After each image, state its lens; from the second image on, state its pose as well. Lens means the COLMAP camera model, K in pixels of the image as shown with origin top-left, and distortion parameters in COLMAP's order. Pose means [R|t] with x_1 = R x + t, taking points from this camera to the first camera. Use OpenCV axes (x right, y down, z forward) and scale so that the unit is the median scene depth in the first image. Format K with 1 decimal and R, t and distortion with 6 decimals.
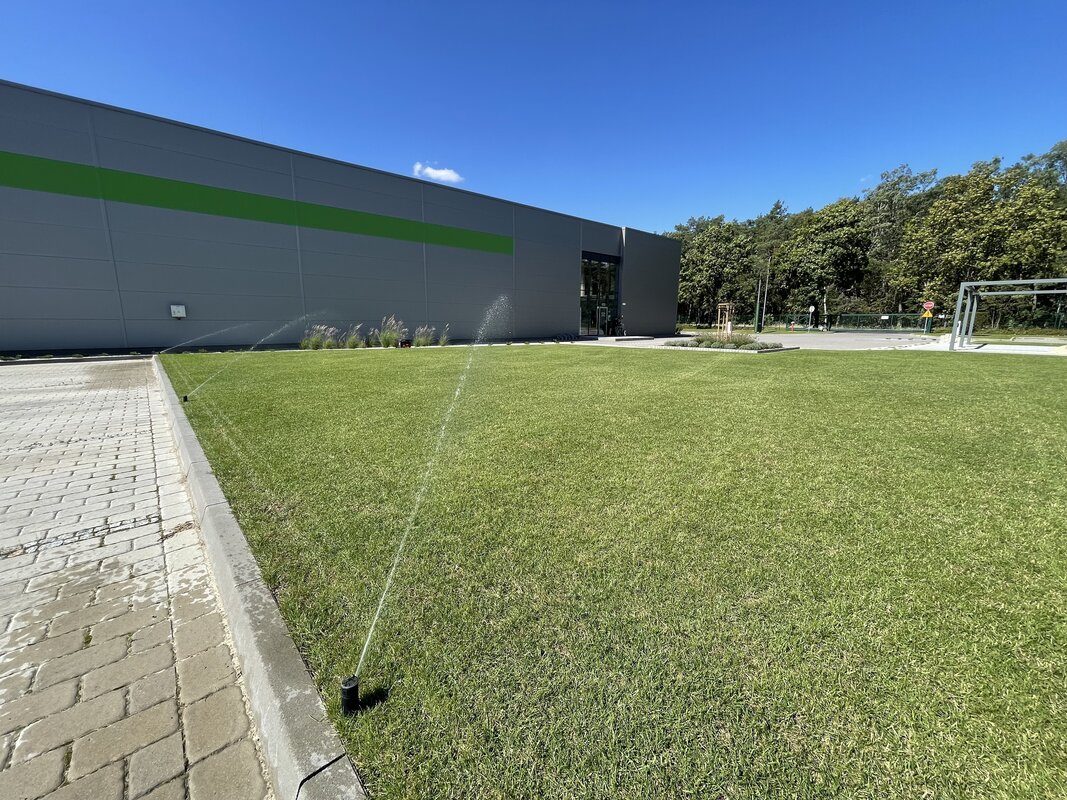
lens RADIAL K [[432.4, 0, 530.1], [0, 432.4, 399.8], [0, 0, 1]] dist [-0.001331, 0.000042]
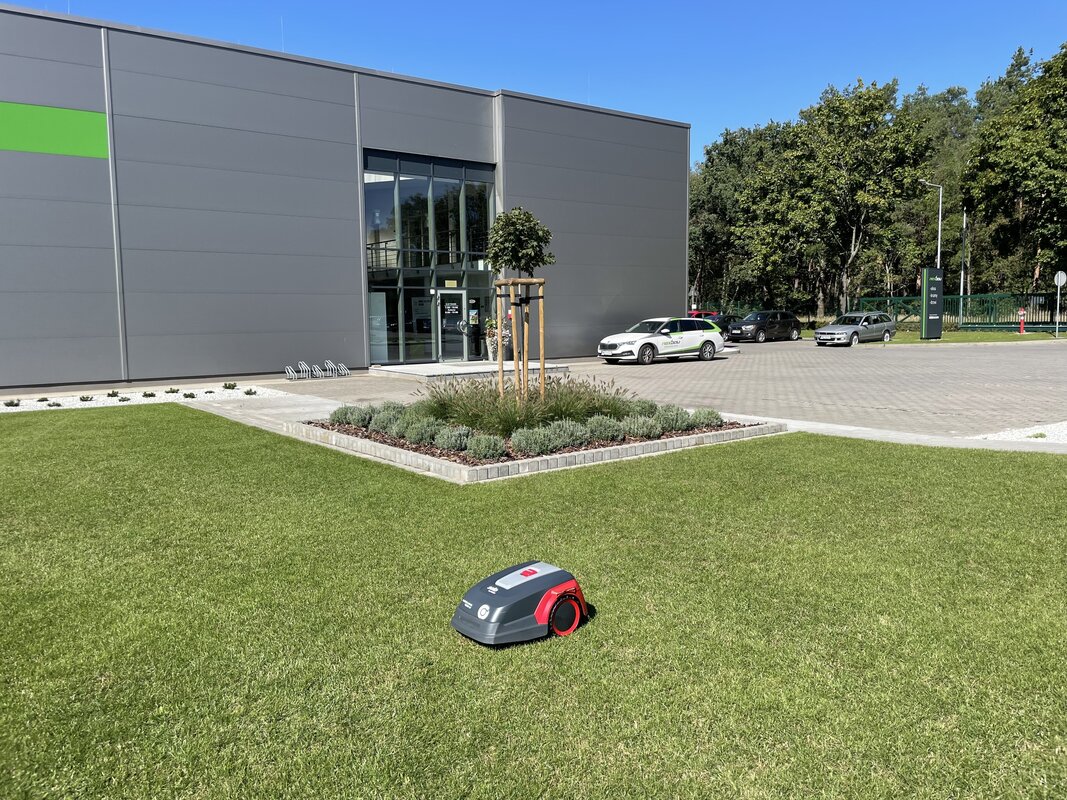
lens RADIAL K [[810.0, 0, 535.1], [0, 810.0, 383.9], [0, 0, 1]] dist [0.085634, -0.108475]
pose [[0.996236, 0.004538, -0.086564, 0.310113], [-0.011714, 0.996517, -0.082567, -0.068376], [0.085888, 0.083270, 0.992819, 0.276473]]
